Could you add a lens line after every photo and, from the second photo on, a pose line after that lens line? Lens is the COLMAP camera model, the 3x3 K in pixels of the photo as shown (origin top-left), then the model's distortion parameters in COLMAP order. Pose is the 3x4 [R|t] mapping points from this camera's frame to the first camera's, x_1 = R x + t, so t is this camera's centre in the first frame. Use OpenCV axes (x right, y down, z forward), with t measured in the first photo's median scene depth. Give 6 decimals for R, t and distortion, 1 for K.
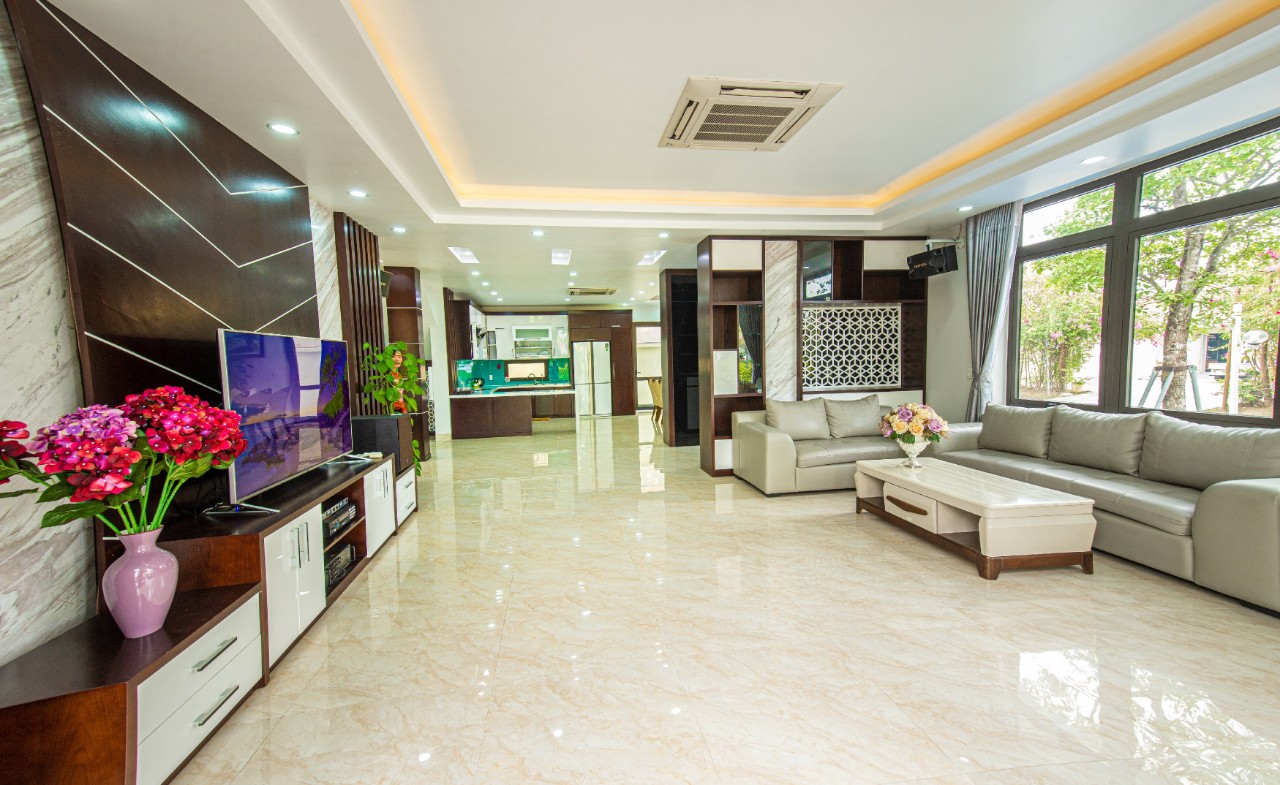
lens RADIAL K [[523.1, 0, 640.0], [0, 523.1, 392.5], [0, 0, 1]] dist [0.078854, 0.000206]
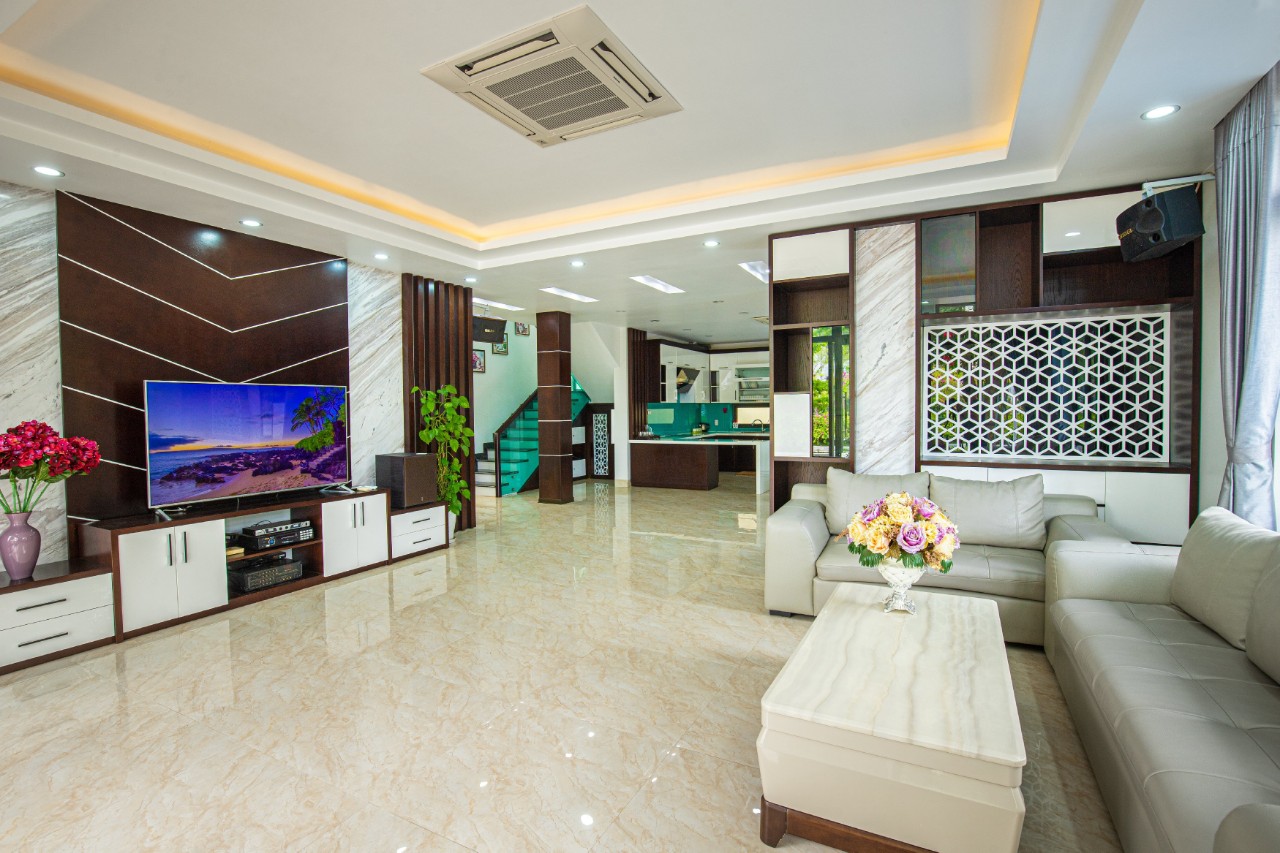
lens RADIAL K [[586.7, 0, 640.6], [0, 586.7, 423.5], [0, 0, 1]] dist [-0.026320, -0.000411]
pose [[0.789570, 0.032307, -0.612810, 0.461141], [-0.048381, 0.998782, -0.009681, -0.022222], [0.611751, 0.037292, 0.790171, 0.253993]]
